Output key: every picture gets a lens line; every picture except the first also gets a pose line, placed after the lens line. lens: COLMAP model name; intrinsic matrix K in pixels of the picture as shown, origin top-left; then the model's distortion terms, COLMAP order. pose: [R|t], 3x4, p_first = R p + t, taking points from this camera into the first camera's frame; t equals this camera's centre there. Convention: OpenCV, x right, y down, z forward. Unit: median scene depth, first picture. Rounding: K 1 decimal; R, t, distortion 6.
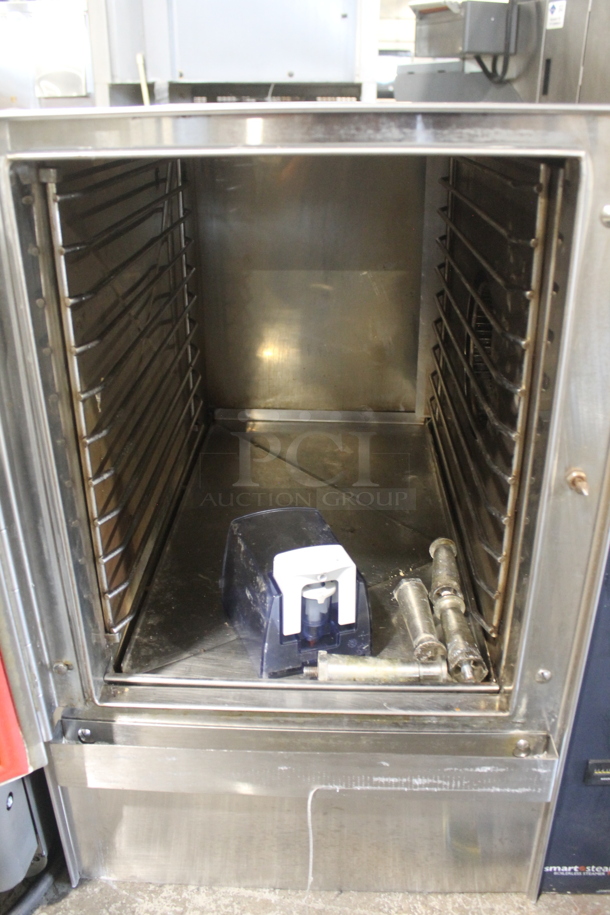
lens RADIAL K [[780.7, 0, 303.7], [0, 780.7, 441.6], [0, 0, 1]] dist [-0.174922, 0.145608]
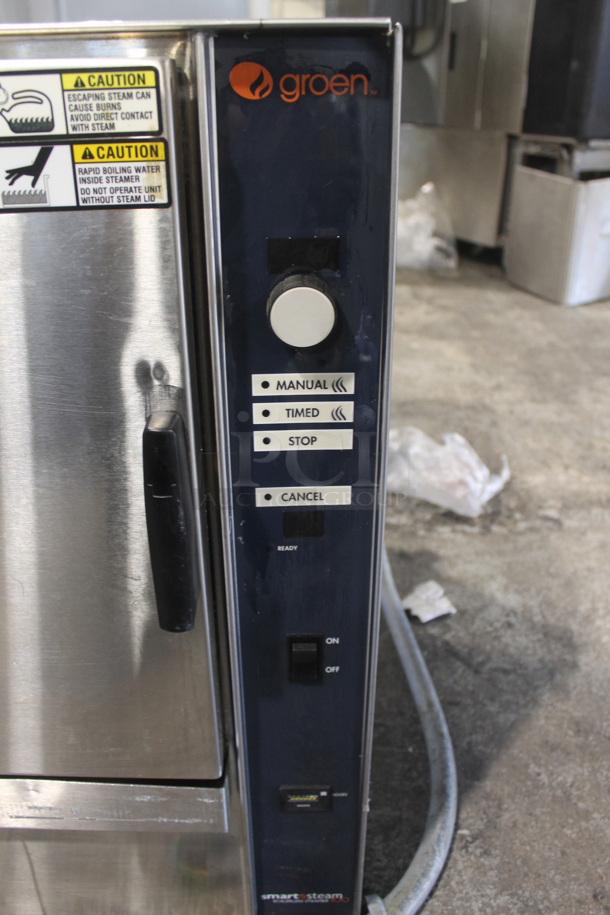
lens RADIAL K [[780.7, 0, 301.3], [0, 780.7, 450.9], [0, 0, 1]] dist [-0.174922, 0.145608]
pose [[0.998806, -0.013052, 0.047075, 0.337212], [0.011587, 0.999444, 0.031255, -0.003478], [-0.047457, -0.030672, 0.998402, 0.094741]]
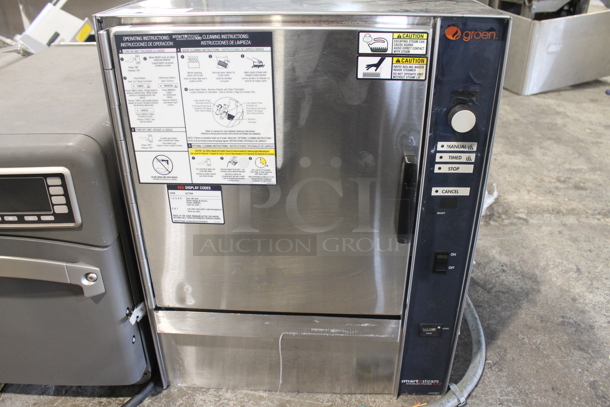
lens RADIAL K [[520.5, 0, 307.9], [0, 520.5, 198.3], [0, 0, 1]] dist [-0.174922, 0.145608]
pose [[0.999948, 0.009547, 0.003661, 0.065476], [-0.009757, 0.998002, 0.062429, 0.005885], [-0.003058, -0.062461, 0.998043, -0.321044]]
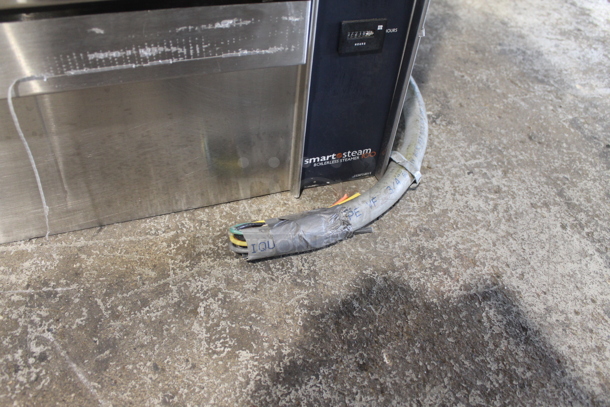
lens RADIAL K [[520.5, 0, 316.8], [0, 520.5, 191.6], [0, 0, 1]] dist [-0.174922, 0.145608]
pose [[0.924071, -0.193780, 0.329457, 0.099248], [0.058660, 0.923643, 0.378738, 0.346273], [-0.377693, -0.330655, 0.864879, 0.370122]]
